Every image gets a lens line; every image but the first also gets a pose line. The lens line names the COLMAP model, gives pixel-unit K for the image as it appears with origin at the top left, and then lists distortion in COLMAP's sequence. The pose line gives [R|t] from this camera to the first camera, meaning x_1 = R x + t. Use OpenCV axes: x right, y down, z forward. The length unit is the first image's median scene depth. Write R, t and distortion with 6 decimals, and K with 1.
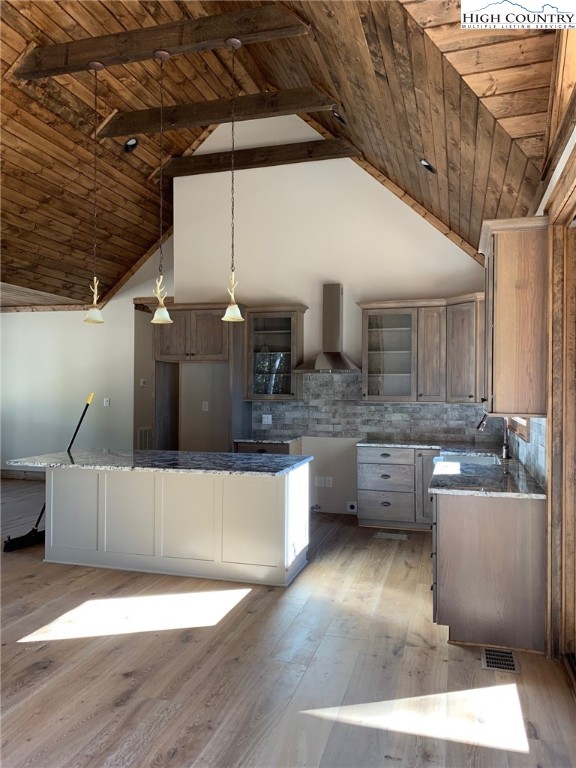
lens RADIAL K [[586.3, 0, 285.1], [0, 586.3, 384.0], [0, 0, 1]] dist [0.039605, -0.055413]
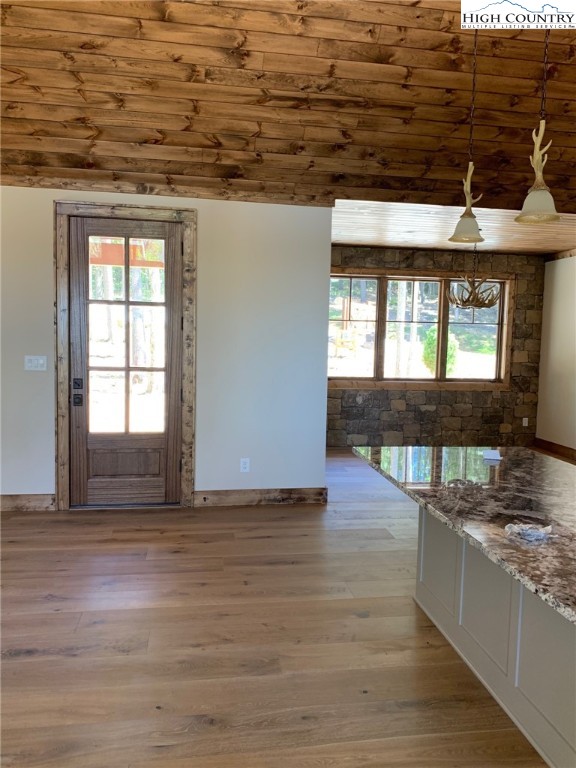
lens RADIAL K [[586.3, 0, 288.0], [0, 586.3, 385.8], [0, 0, 1]] dist [0.039605, -0.055413]
pose [[0.429350, 0.079876, -0.899599, 0.126743], [-0.017499, 0.996630, 0.080139, -0.004280], [0.902969, -0.018665, 0.429301, 0.524633]]
